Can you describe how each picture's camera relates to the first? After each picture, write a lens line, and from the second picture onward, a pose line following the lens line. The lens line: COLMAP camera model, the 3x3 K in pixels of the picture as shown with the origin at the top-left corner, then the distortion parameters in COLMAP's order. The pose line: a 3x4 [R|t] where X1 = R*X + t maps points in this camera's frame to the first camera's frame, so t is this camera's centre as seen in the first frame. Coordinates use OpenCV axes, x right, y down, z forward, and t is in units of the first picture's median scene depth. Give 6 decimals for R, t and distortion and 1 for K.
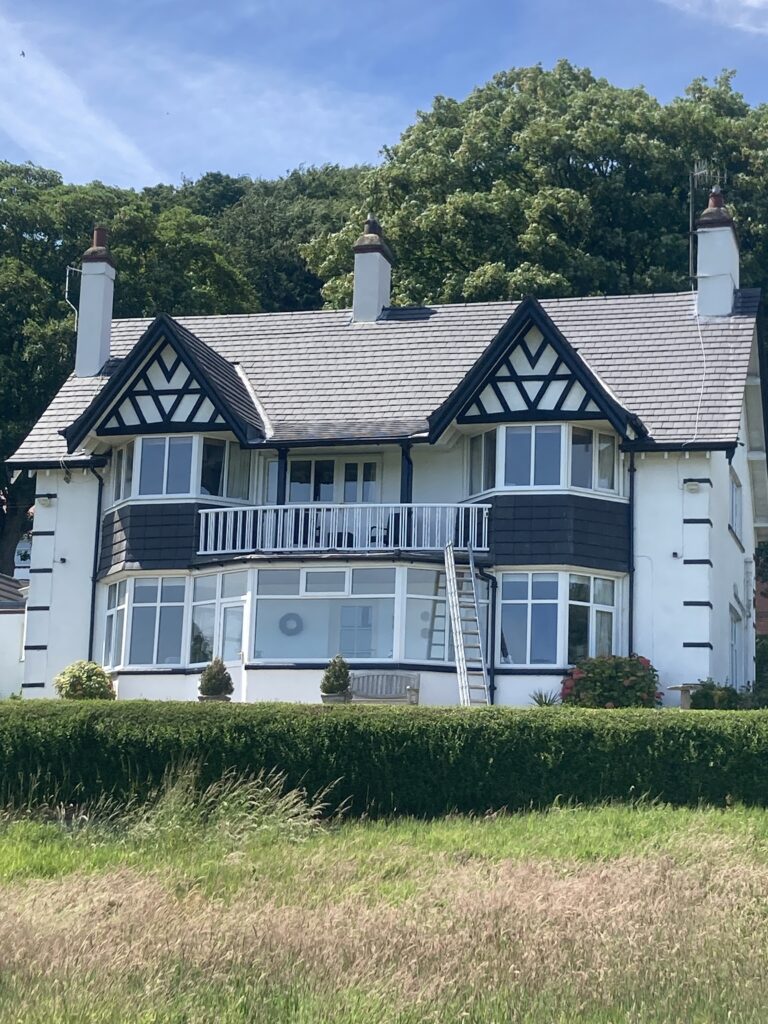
lens RADIAL K [[2129.5, 0, 384.0], [0, 2129.5, 512.0], [0, 0, 1]] dist [0.142030, -0.013139]
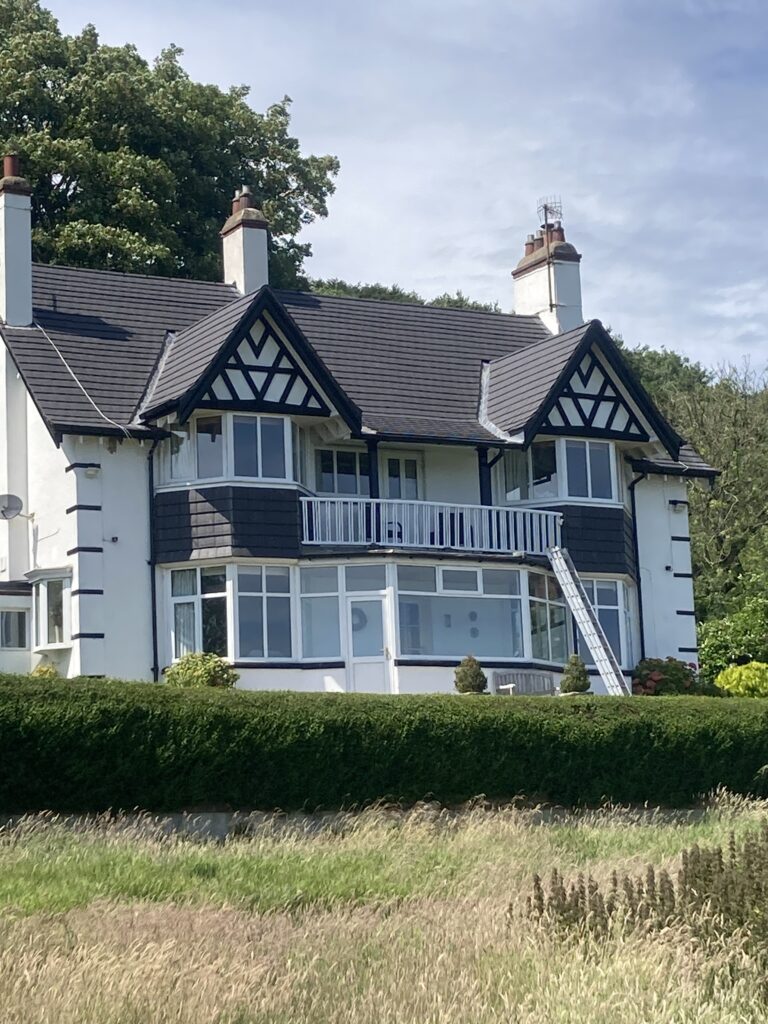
lens RADIAL K [[2342.9, 0, 384.0], [0, 2342.9, 512.0], [0, 0, 1]] dist [0.525449, 0.019917]
pose [[0.709743, 0.059334, 0.701958, -0.812445], [-0.070874, 0.997405, -0.012647, 0.016606], [-0.700887, -0.040775, 0.712106, 0.227381]]
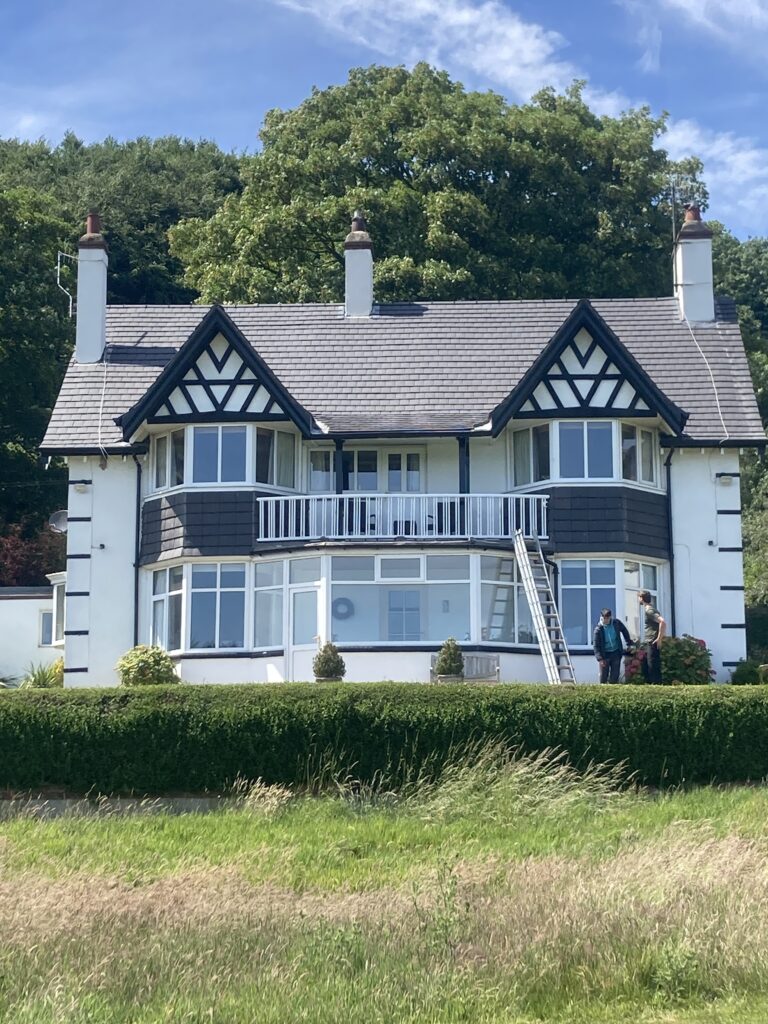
lens RADIAL K [[1948.7, 0, 409.7], [0, 1948.7, 549.4], [0, 0, 1]] dist [0.273738, 0.099681]
pose [[0.970900, 0.003749, 0.239456, -0.244849], [-0.008683, 0.999771, 0.019555, 0.004927], [-0.239328, -0.021065, 0.970710, 0.069315]]
